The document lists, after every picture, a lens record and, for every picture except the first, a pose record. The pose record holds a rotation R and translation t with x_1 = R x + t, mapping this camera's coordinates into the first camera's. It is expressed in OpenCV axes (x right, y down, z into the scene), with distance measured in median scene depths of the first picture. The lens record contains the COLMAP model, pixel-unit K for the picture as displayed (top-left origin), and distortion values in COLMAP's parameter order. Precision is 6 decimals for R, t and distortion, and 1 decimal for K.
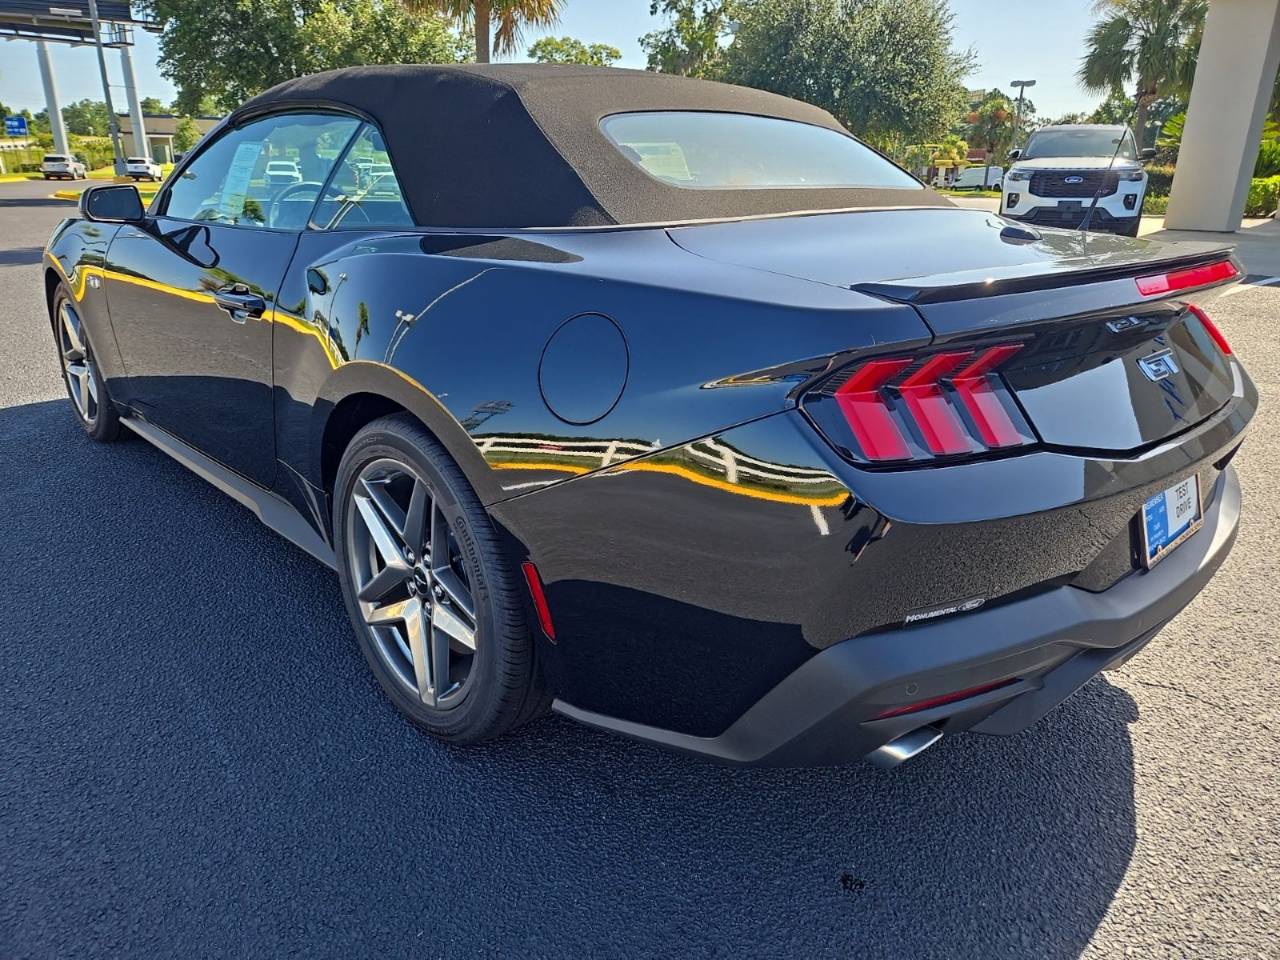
lens RADIAL K [[858.4, 0, 645.6], [0, 858.4, 479.2], [0, 0, 1]] dist [0.046028, -0.048235]
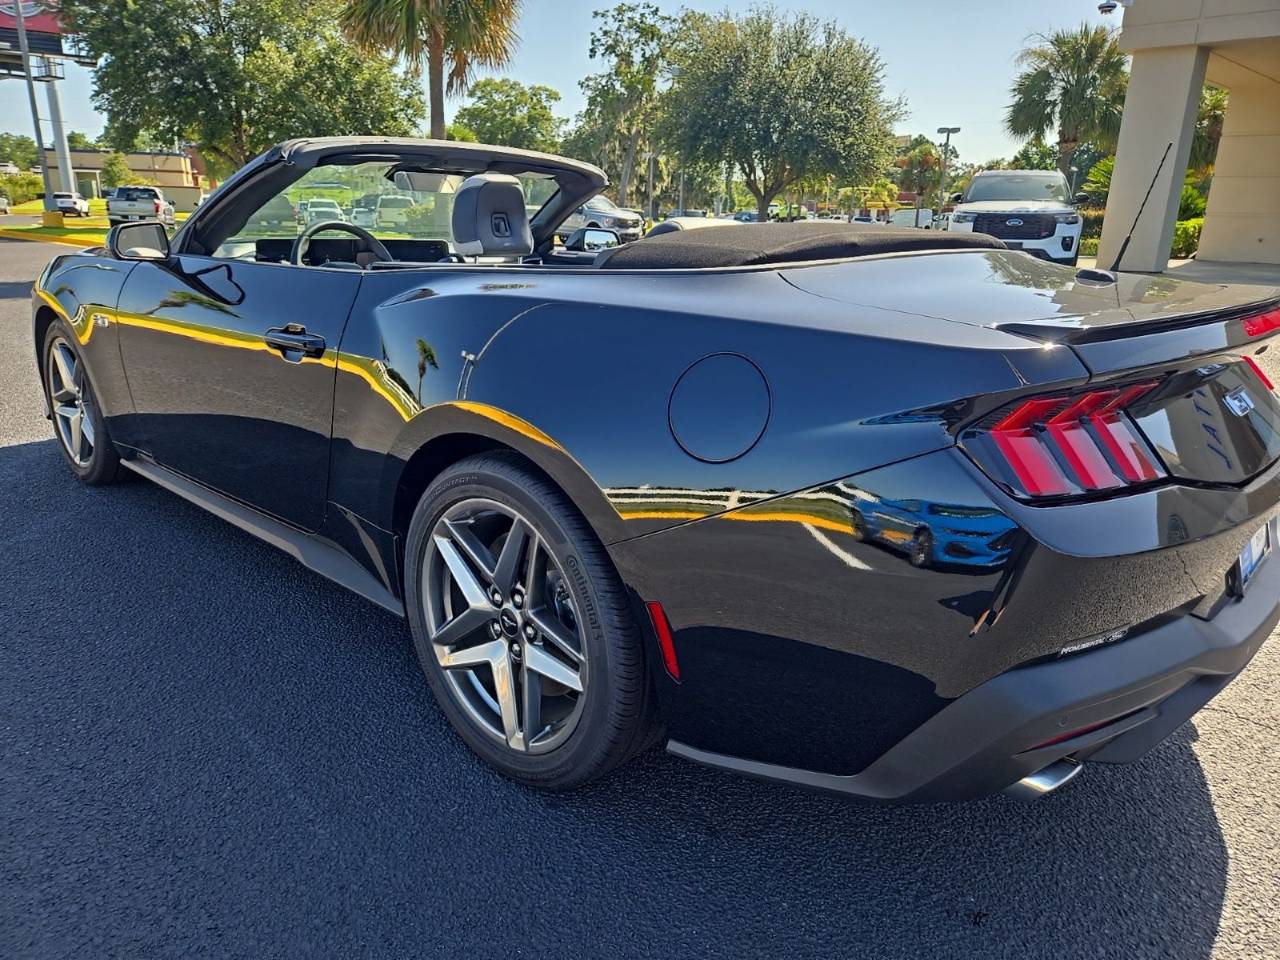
lens RADIAL K [[858.4, 0, 644.5], [0, 858.4, 483.0], [0, 0, 1]] dist [0.046028, -0.048235]
pose [[0.997853, -0.012210, 0.064342, -0.165384], [0.014556, 0.999241, -0.036122, -0.003951], [-0.063852, 0.036981, 0.997274, 0.002650]]
